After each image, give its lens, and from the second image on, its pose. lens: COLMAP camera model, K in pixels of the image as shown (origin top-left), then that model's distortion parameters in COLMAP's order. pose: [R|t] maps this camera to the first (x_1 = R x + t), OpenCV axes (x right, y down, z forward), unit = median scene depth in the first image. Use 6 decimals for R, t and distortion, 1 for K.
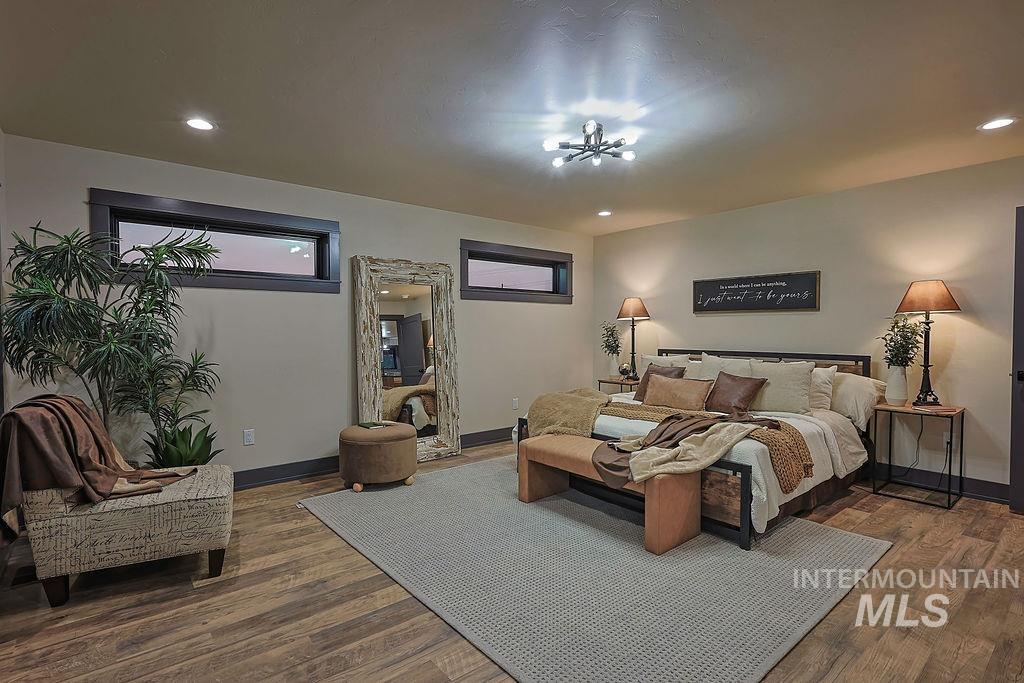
lens RADIAL K [[492.8, 0, 512.0], [0, 492.8, 341.5], [0, 0, 1]] dist [-0.001609, -0.000507]
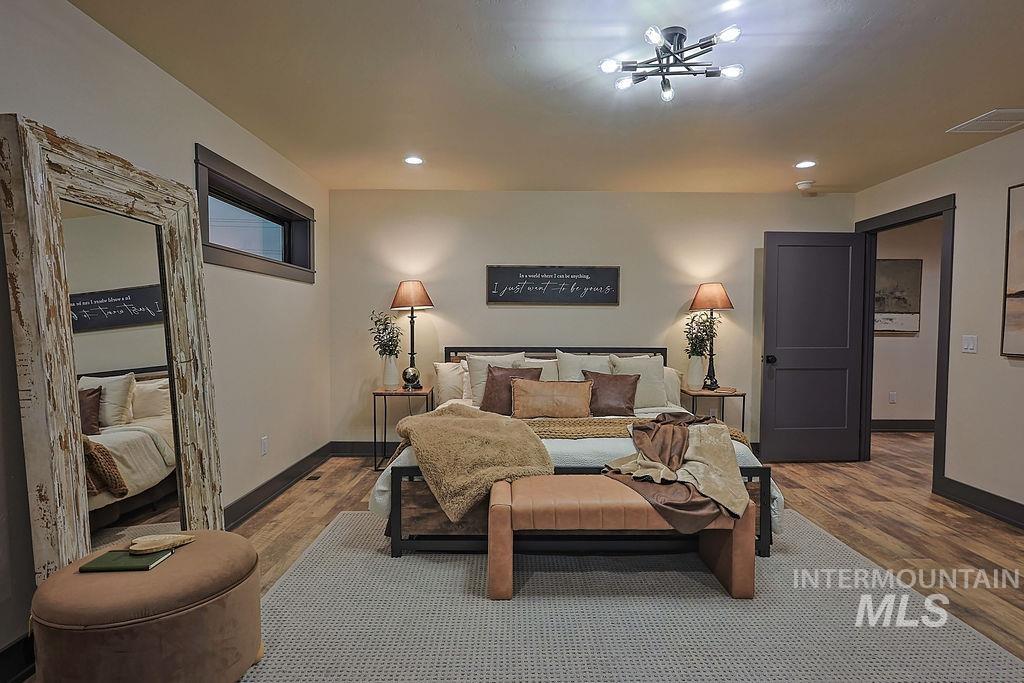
lens RADIAL K [[540.2, 0, 516.3], [0, 540.2, 348.6], [0, 0, 1]] dist [-0.002076, -0.000007]
pose [[0.635091, -0.029721, 0.771865, -0.359415], [0.012986, 0.999529, 0.027803, -0.006409], [-0.772328, -0.007634, 0.635178, 0.416781]]
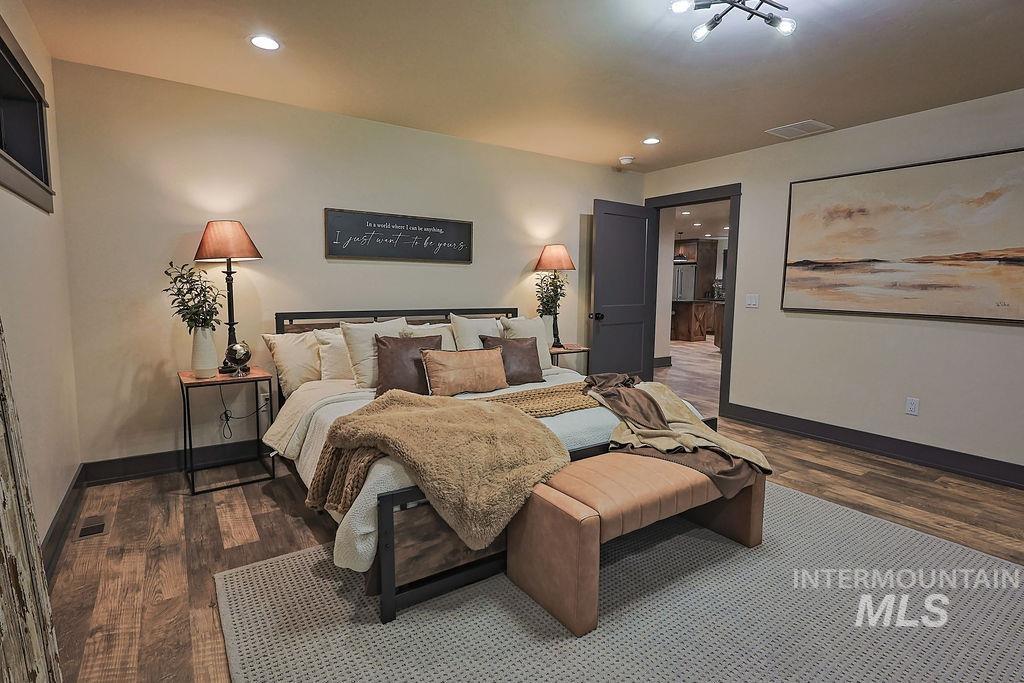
lens RADIAL K [[506.3, 0, 512.0], [0, 506.3, 341.5], [0, 0, 1]] dist [0.000153, 0.000903]
pose [[0.093654, -0.108160, 0.989712, -0.343573], [0.012827, 0.994130, 0.107429, -0.015673], [-0.995522, 0.002634, 0.094491, 0.769386]]
